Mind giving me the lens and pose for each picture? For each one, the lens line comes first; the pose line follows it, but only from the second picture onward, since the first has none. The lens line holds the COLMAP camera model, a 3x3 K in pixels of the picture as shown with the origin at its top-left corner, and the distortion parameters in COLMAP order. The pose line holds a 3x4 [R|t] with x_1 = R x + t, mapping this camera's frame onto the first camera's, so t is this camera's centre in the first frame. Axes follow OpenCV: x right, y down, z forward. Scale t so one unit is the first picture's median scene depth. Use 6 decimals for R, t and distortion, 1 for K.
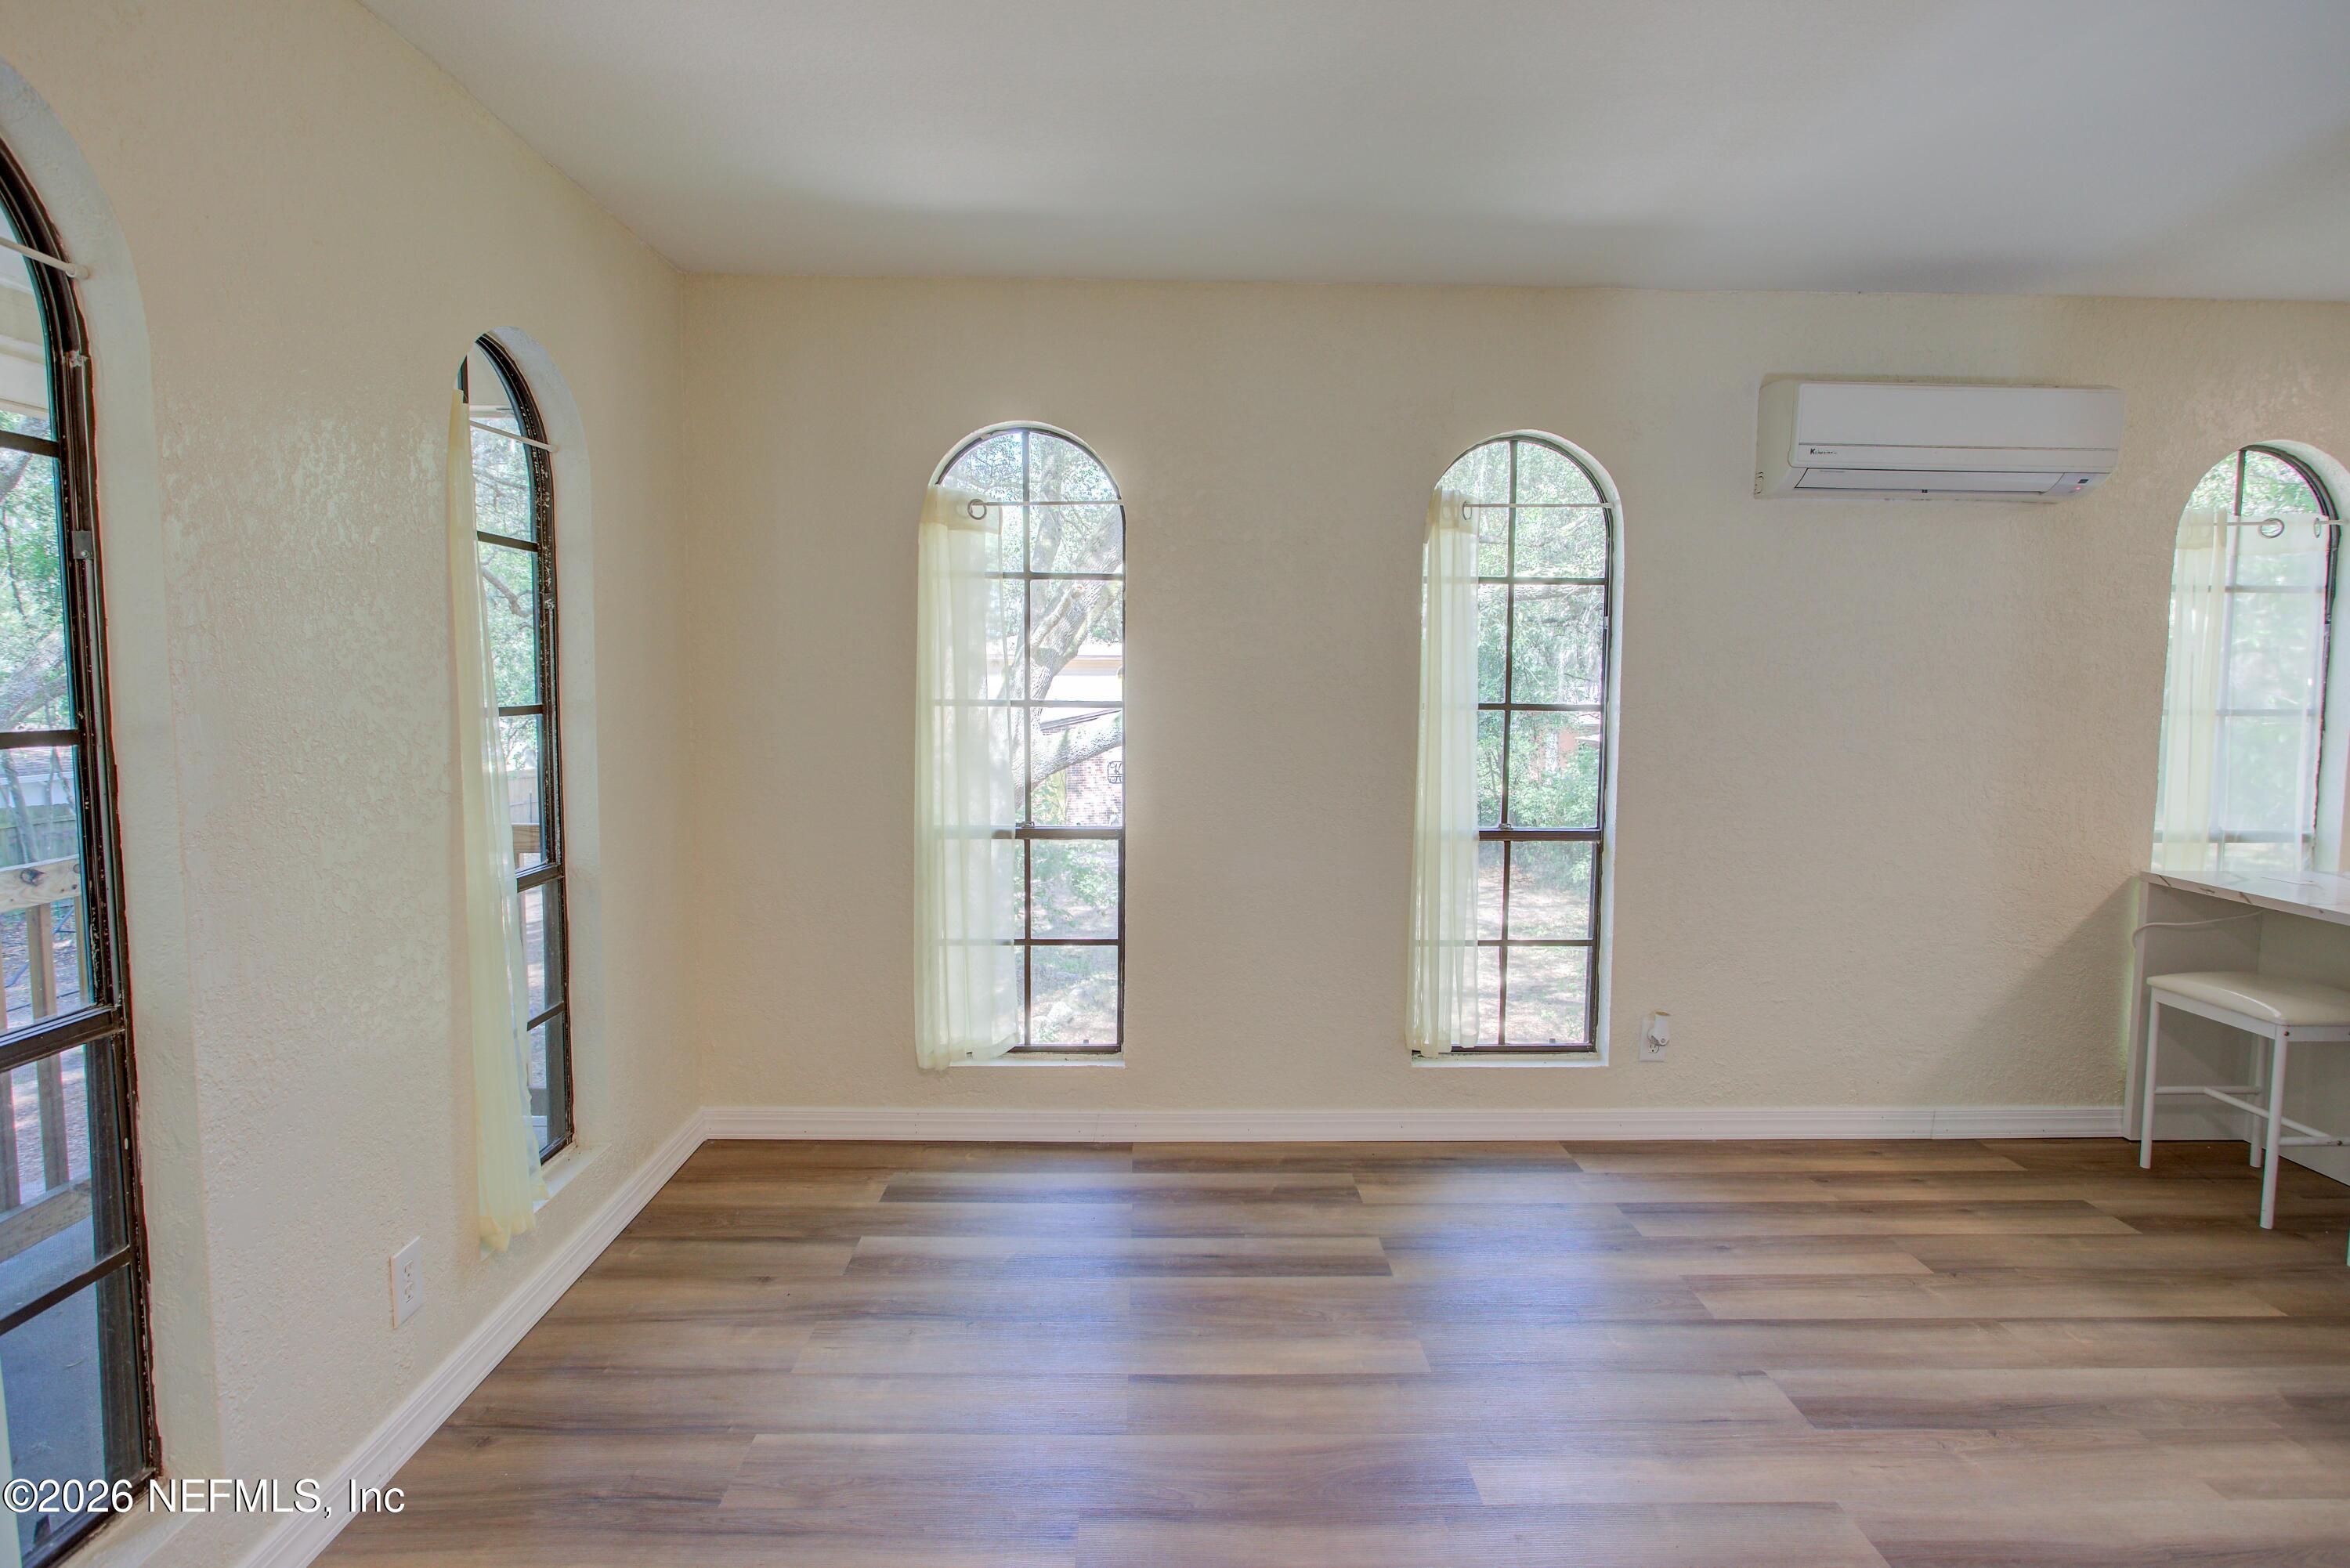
lens RADIAL K [[1233.5, 0, 1174.3], [0, 1233.5, 776.1], [0, 0, 1]] dist [-0.018286, 0.008491]
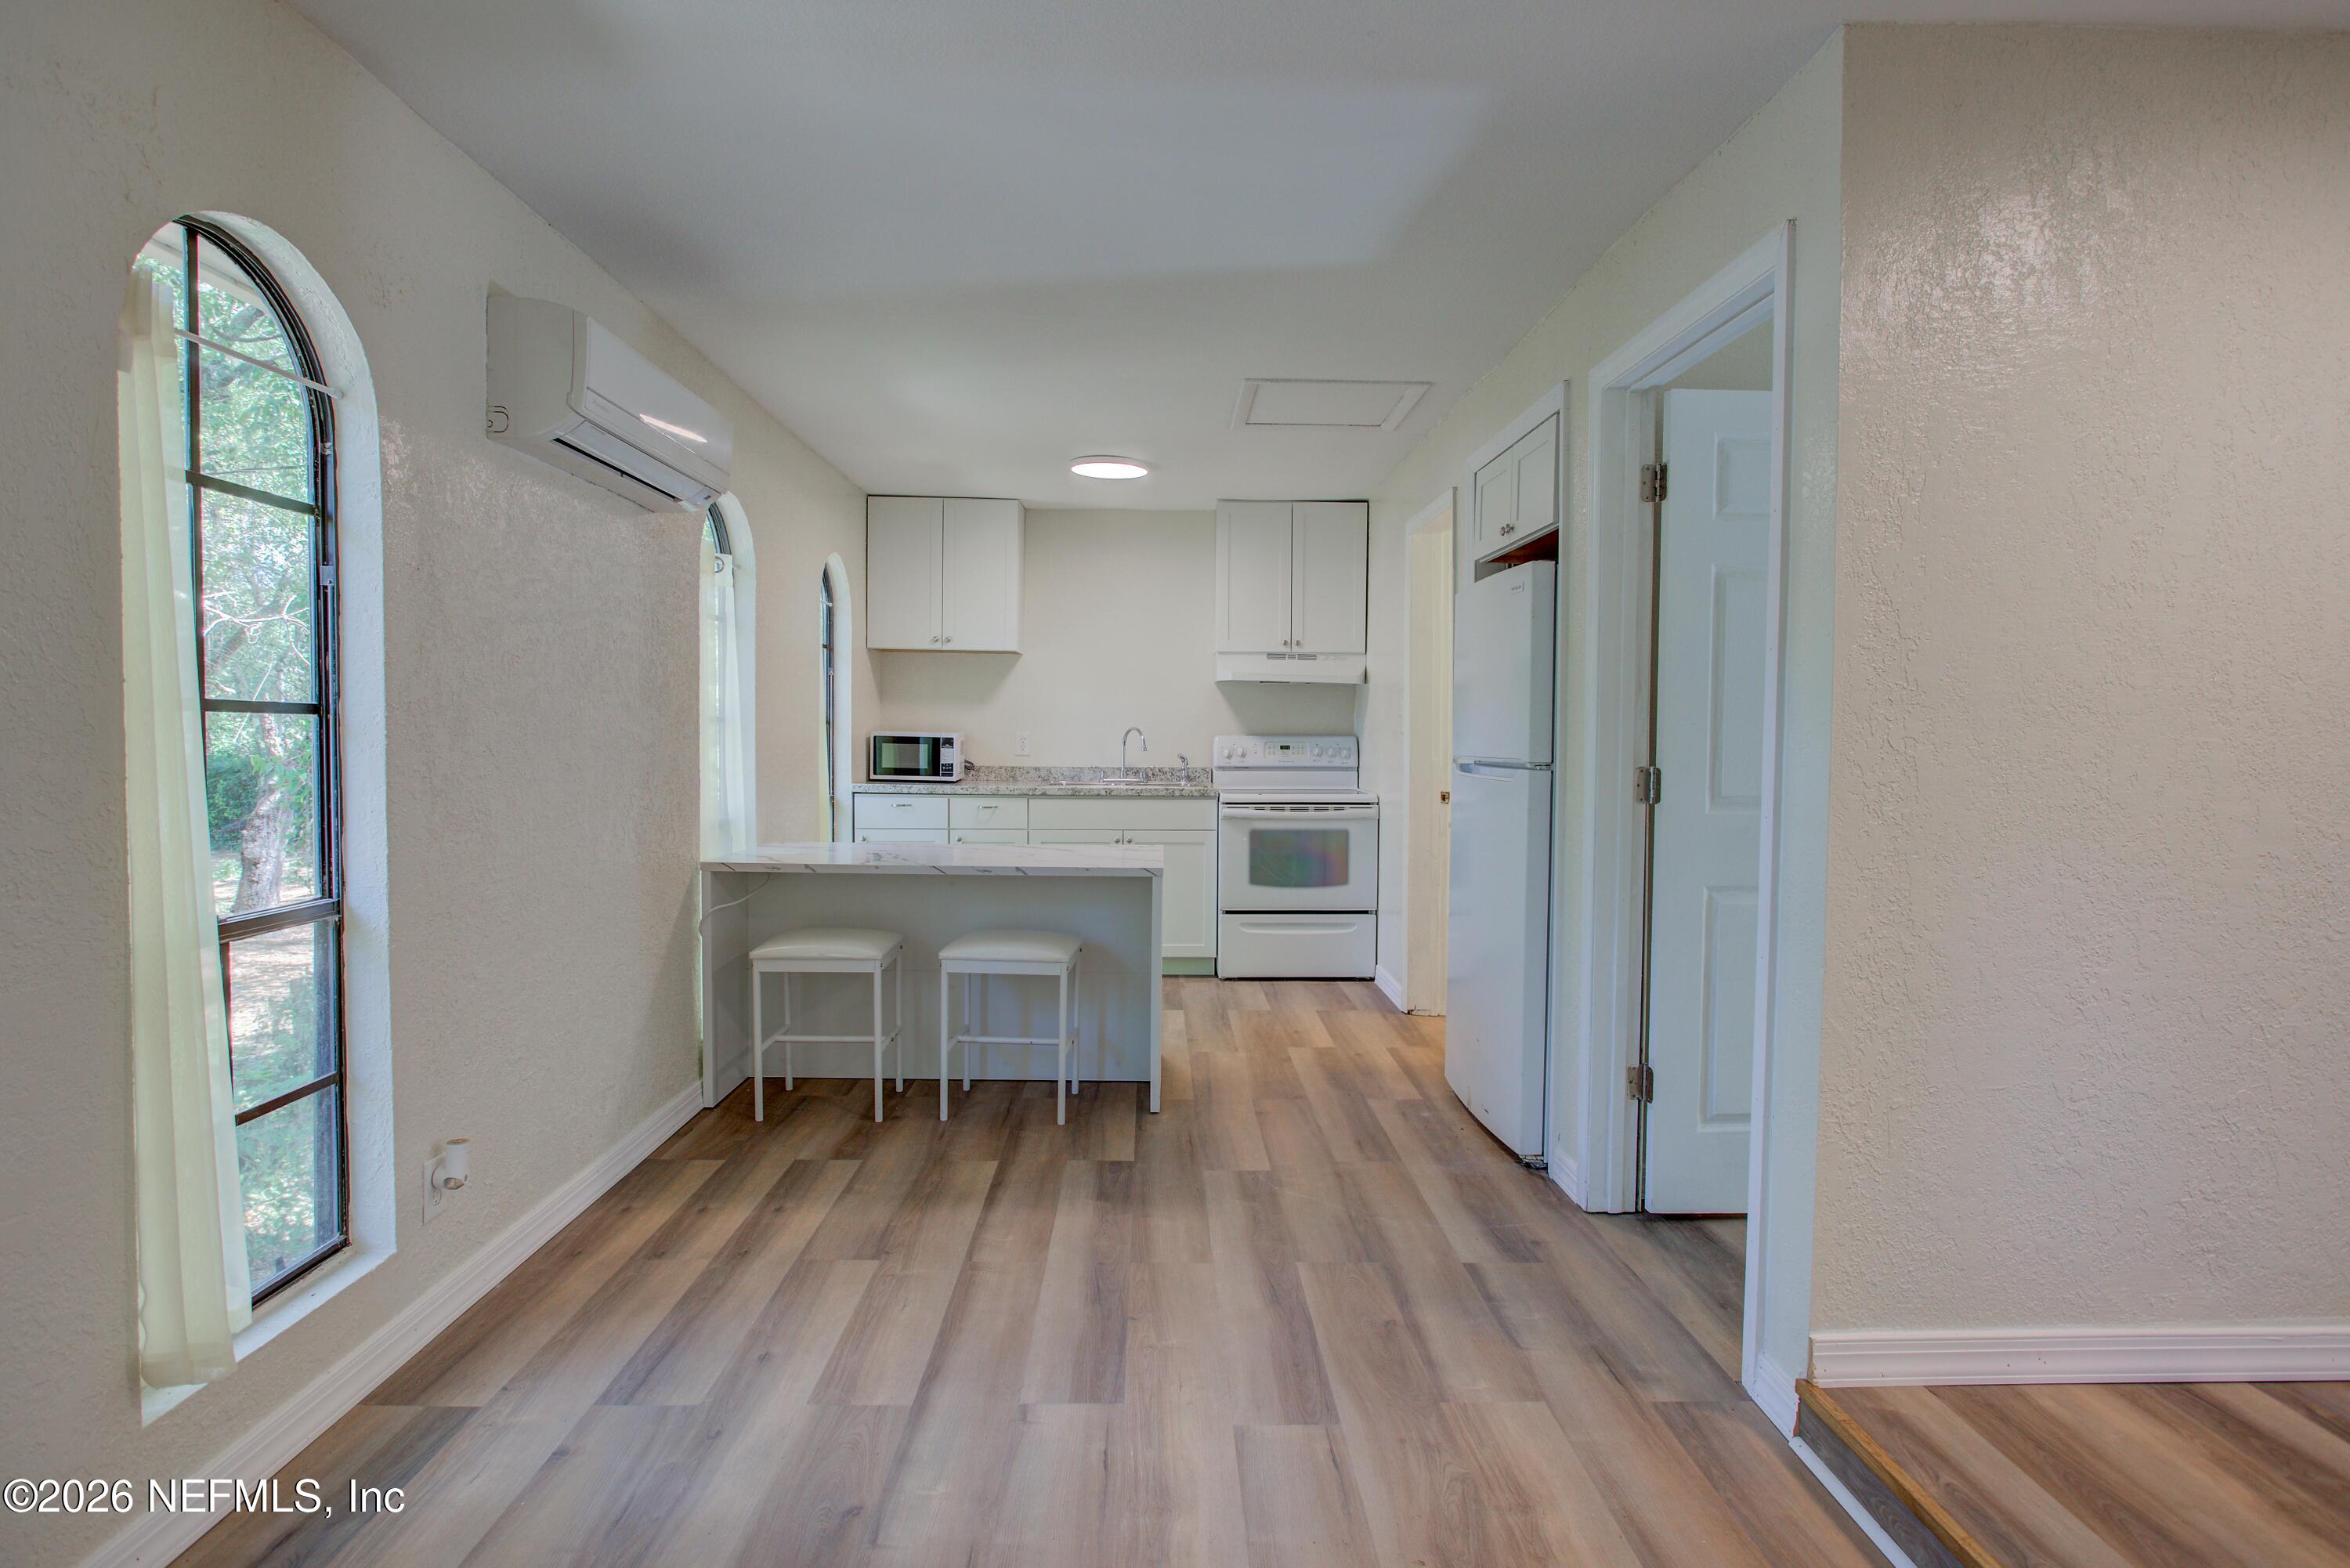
lens RADIAL K [[1191.4, 0, 1170.8], [0, 1191.4, 774.3], [0, 0, 1]] dist [-0.006381, 0.000050]
pose [[0.002286, -0.043044, 0.999071, -0.283832], [0.072492, 0.996452, 0.042765, -0.016908], [-0.997366, 0.072327, 0.005399, 0.590889]]
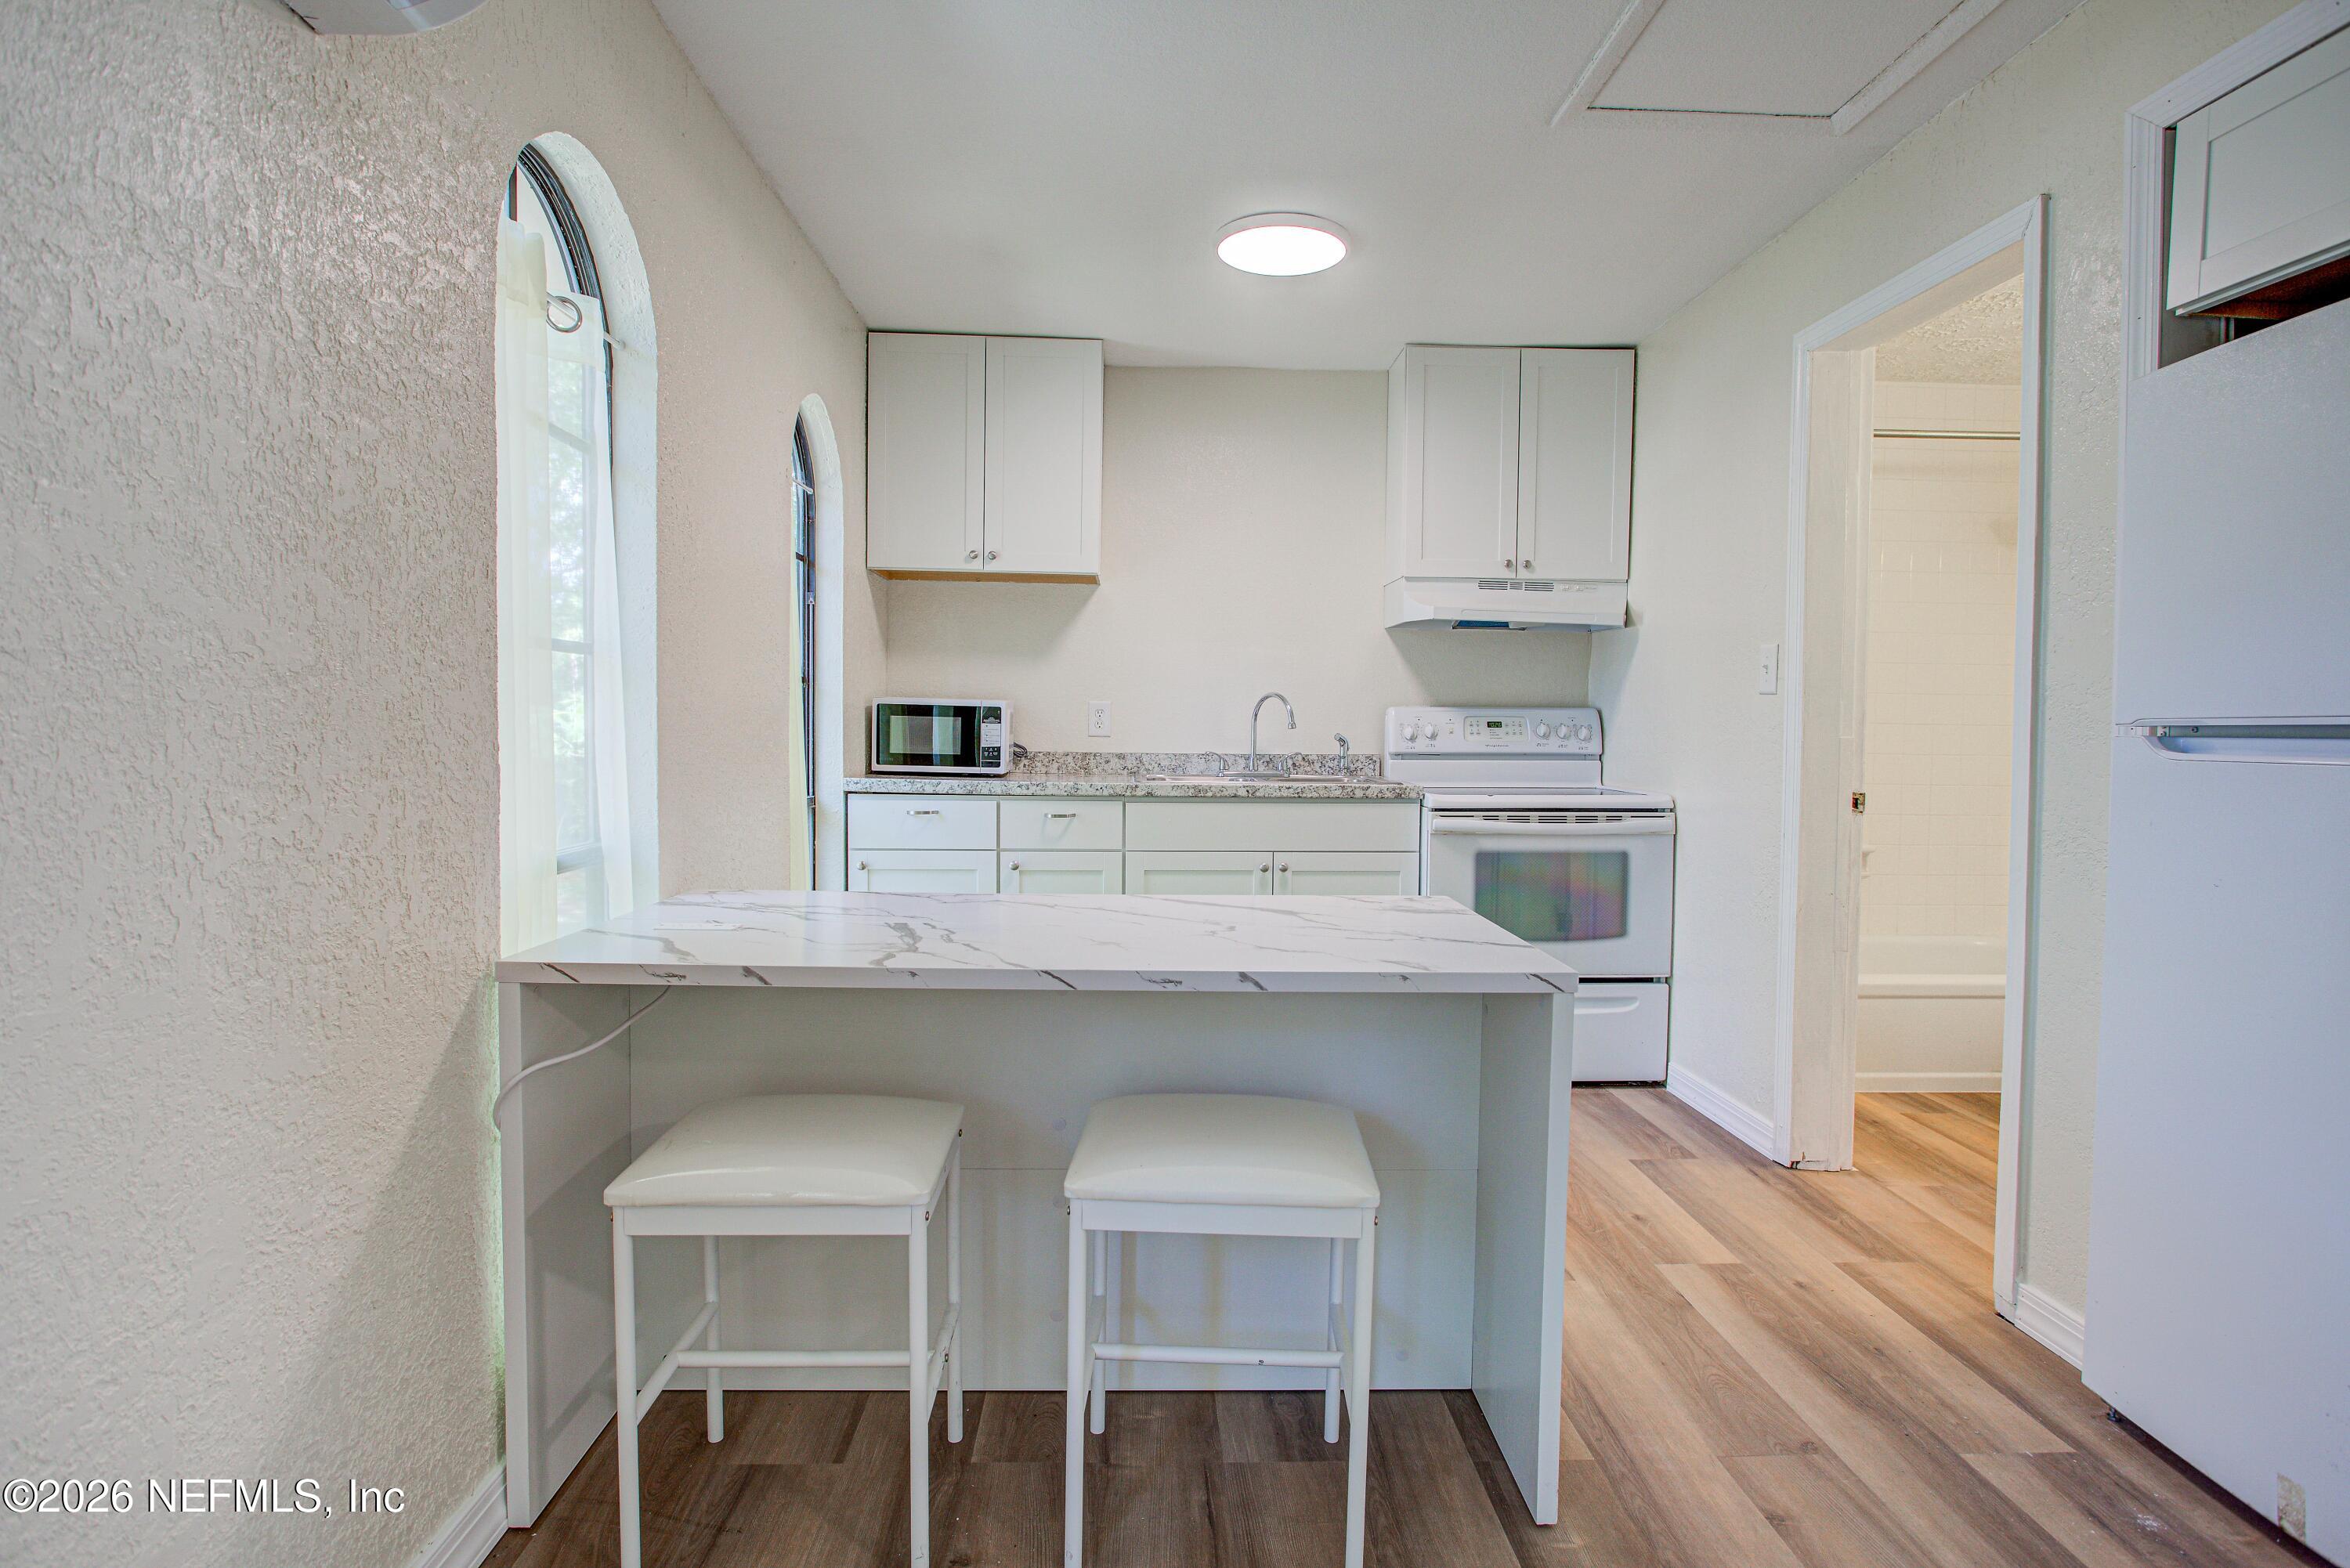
lens RADIAL K [[1174.8, 0, 1173.7], [0, 1174.8, 775.8], [0, 0, 1]] dist [-0.018555, 0.007699]
pose [[-0.016309, -0.048213, 0.998704, 0.359242], [0.070347, 0.996306, 0.049246, 0.003198], [-0.997389, 0.071059, -0.012857, 0.773698]]
